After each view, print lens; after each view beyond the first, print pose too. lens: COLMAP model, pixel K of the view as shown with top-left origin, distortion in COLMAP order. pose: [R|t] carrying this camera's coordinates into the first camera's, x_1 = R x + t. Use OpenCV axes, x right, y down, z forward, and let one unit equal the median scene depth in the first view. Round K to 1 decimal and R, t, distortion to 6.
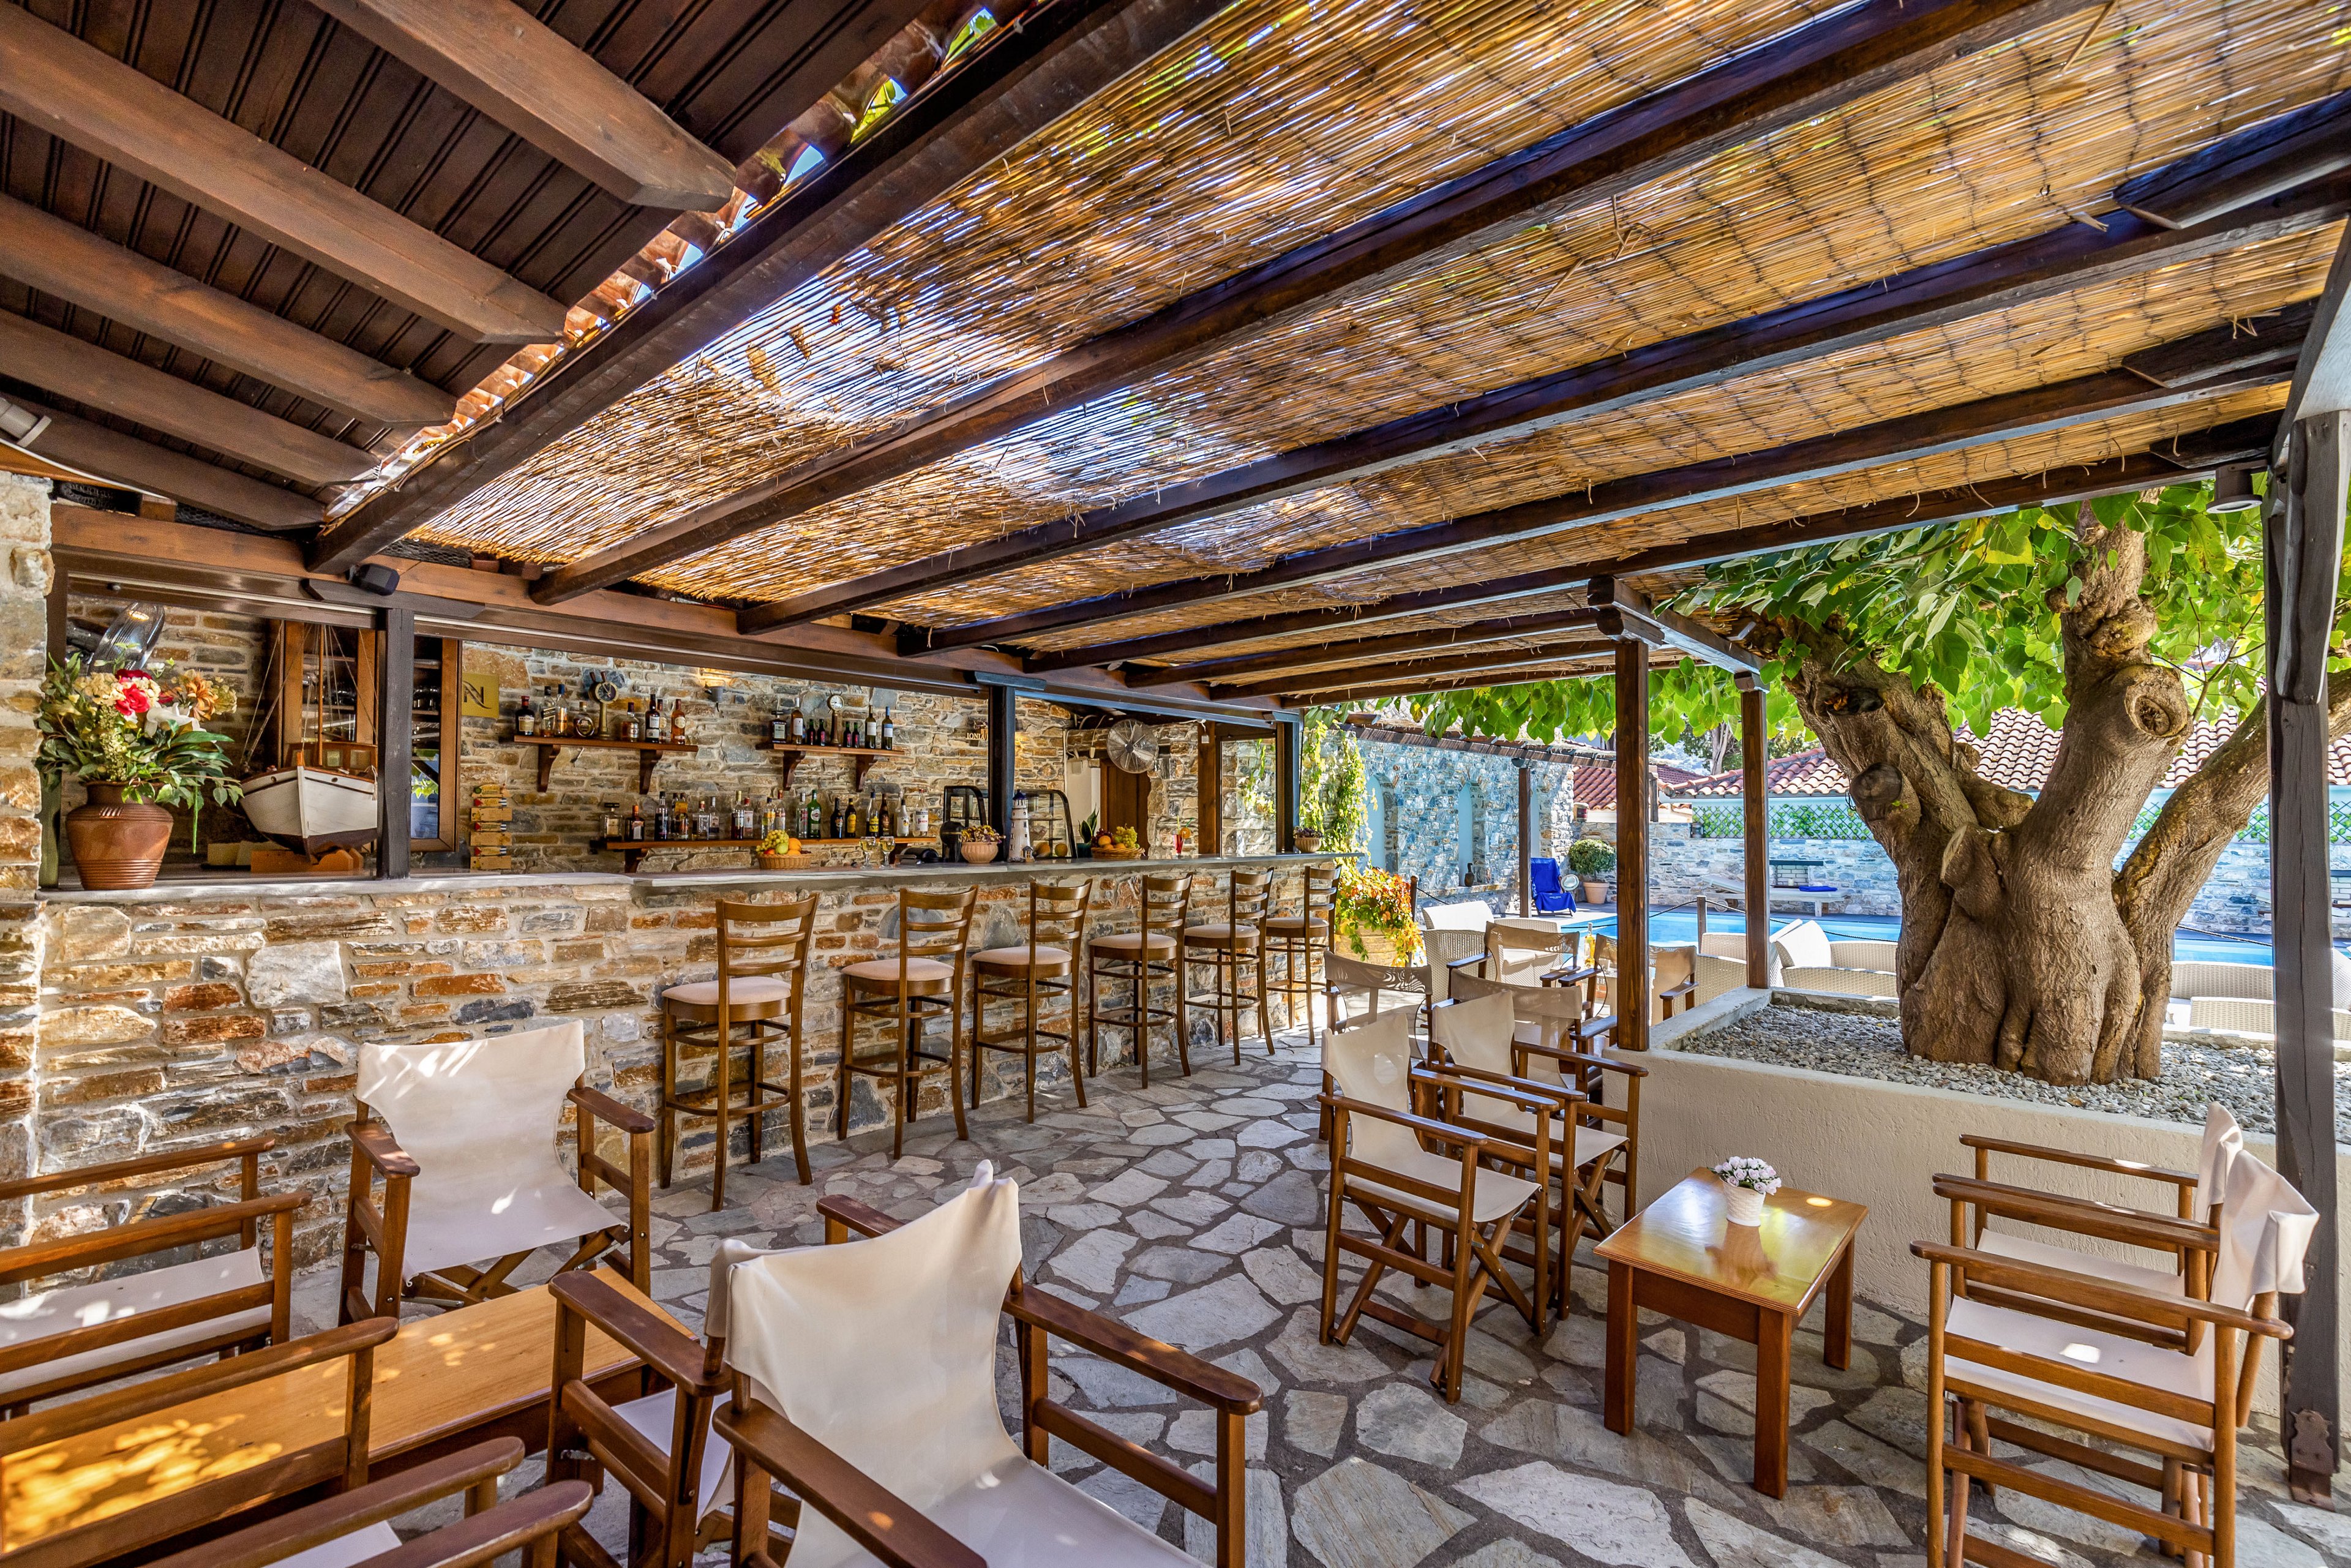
lens RADIAL K [[1026.4, 0, 1169.5], [0, 1026.4, 798.8], [0, 0, 1]] dist [0.000678, -0.000010]
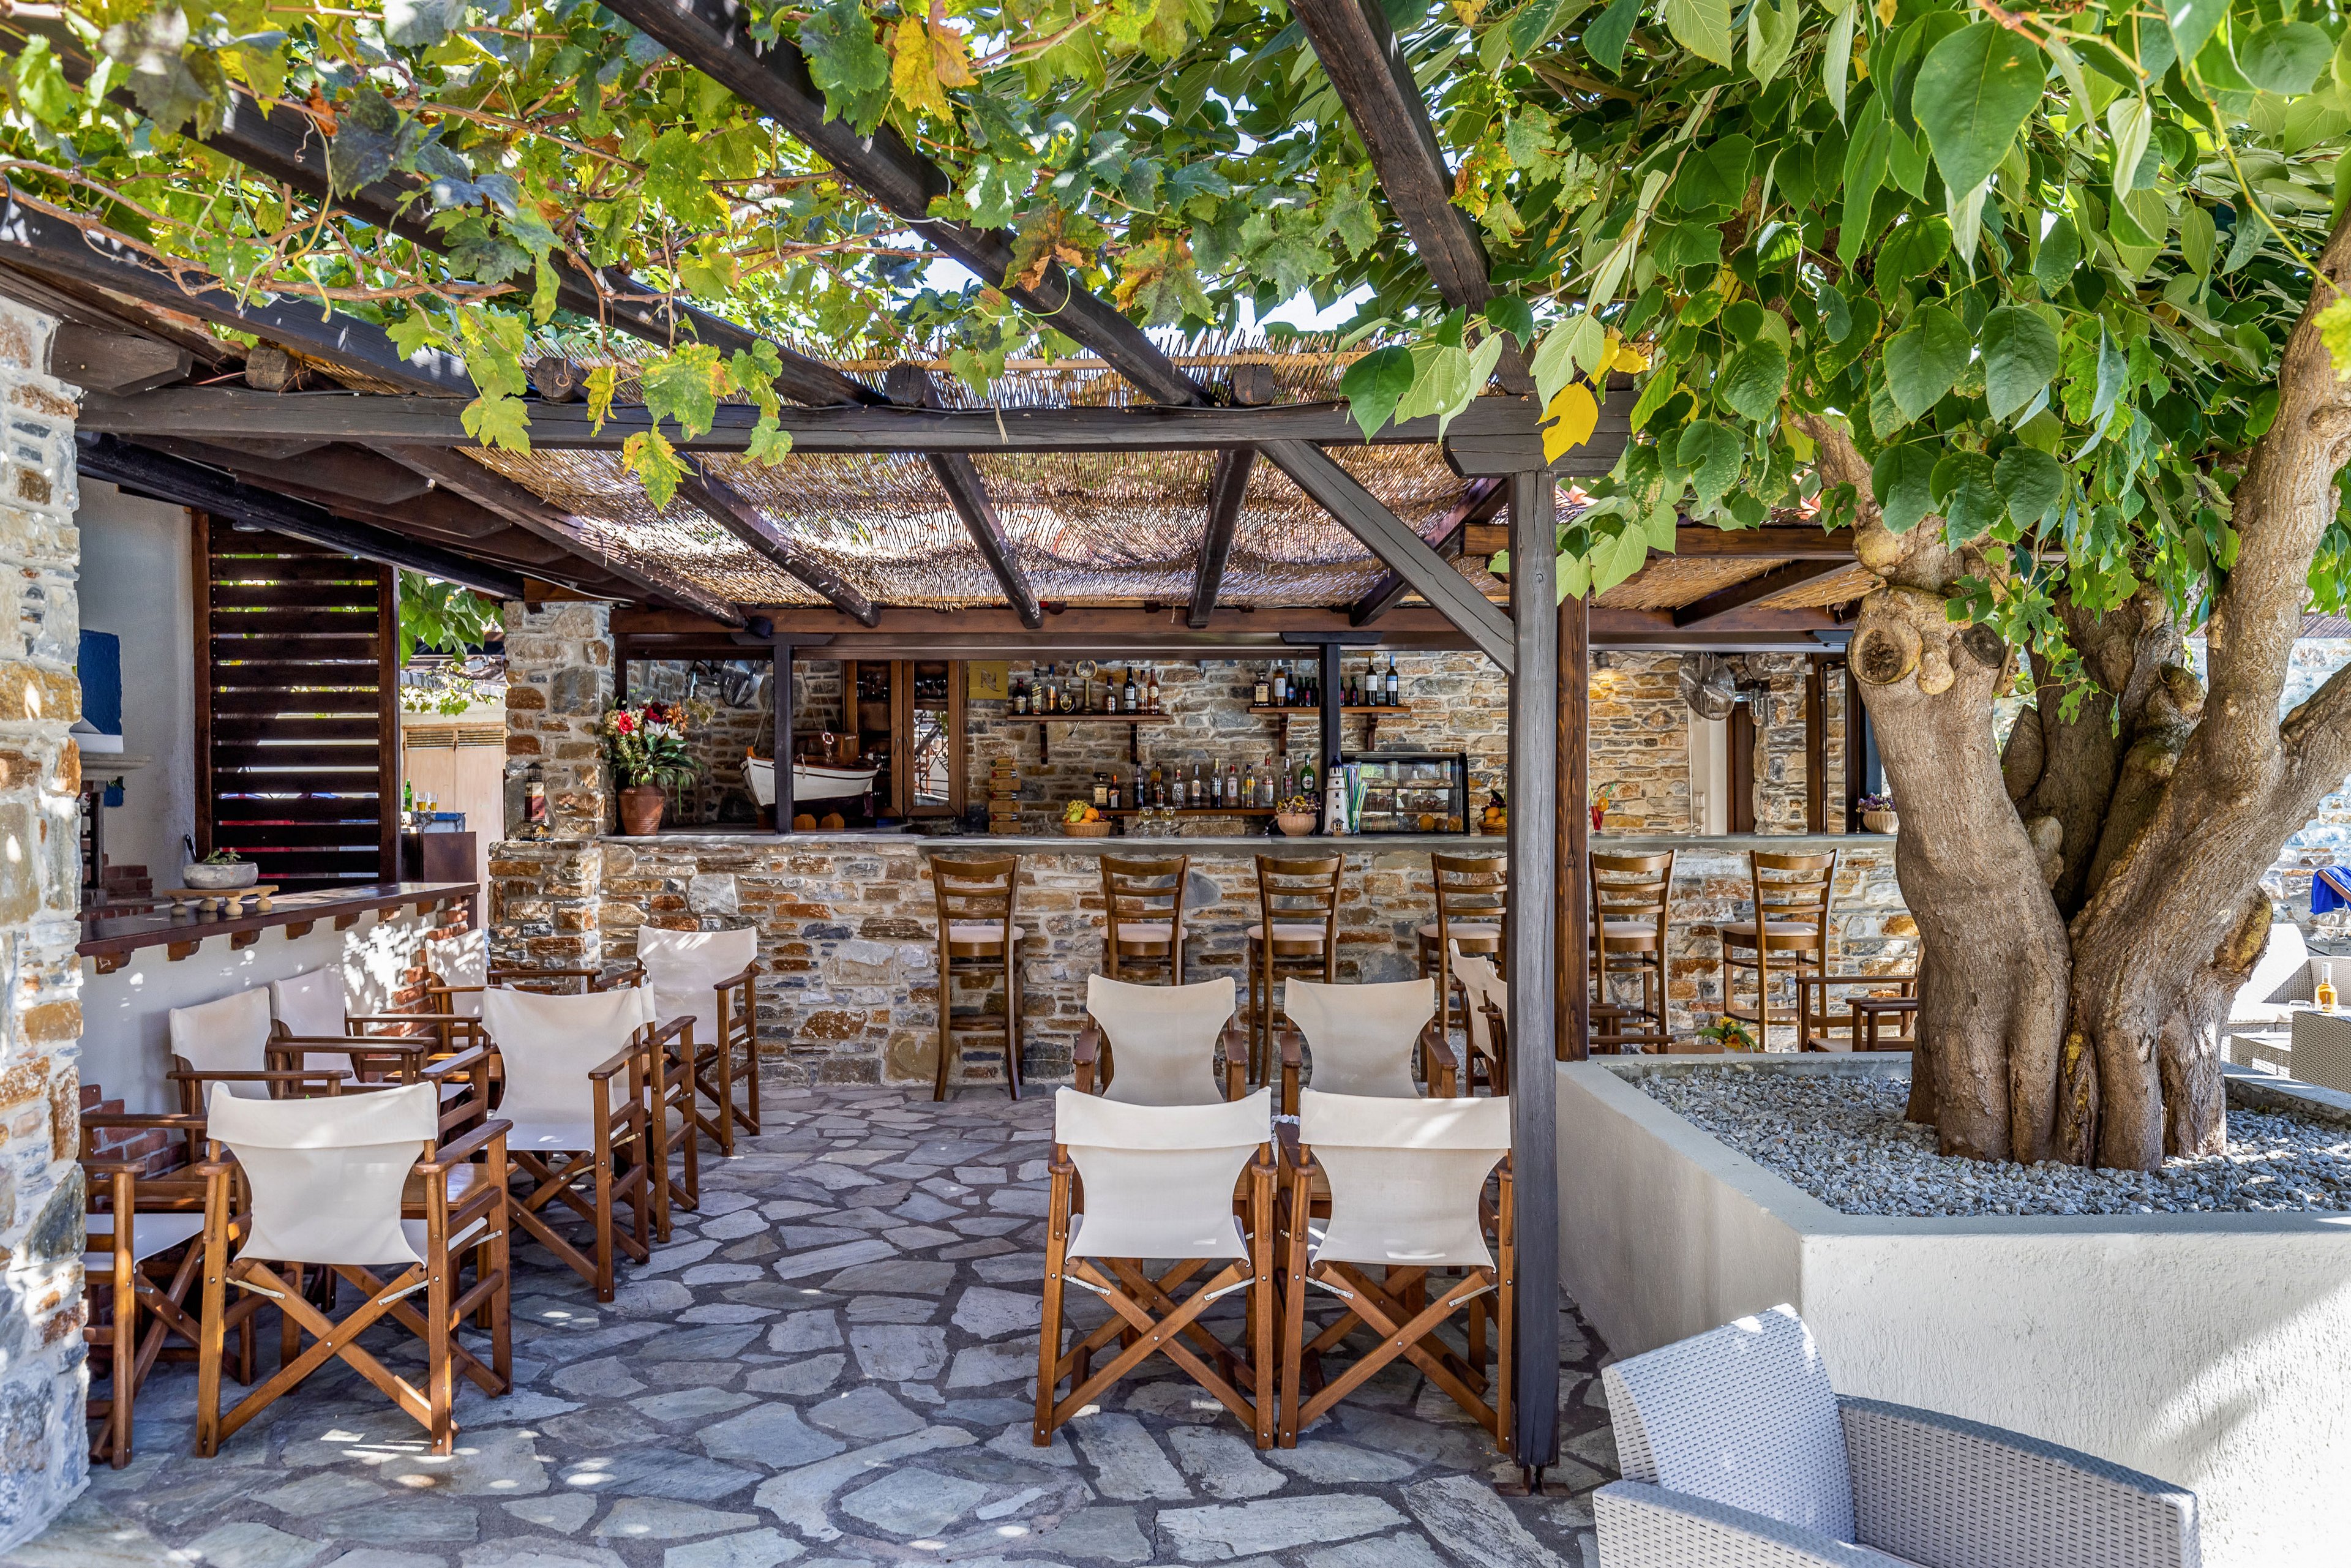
lens RADIAL K [[1643.5, 0, 1173.6], [0, 1643.5, 789.2], [0, 0, 1]] dist [0.011882, 0.002467]
pose [[0.695542, -0.001270, -0.718484, 1.152521], [0.021572, 0.999585, 0.019116, -0.016311], [0.718161, -0.028795, 0.695281, -0.182896]]
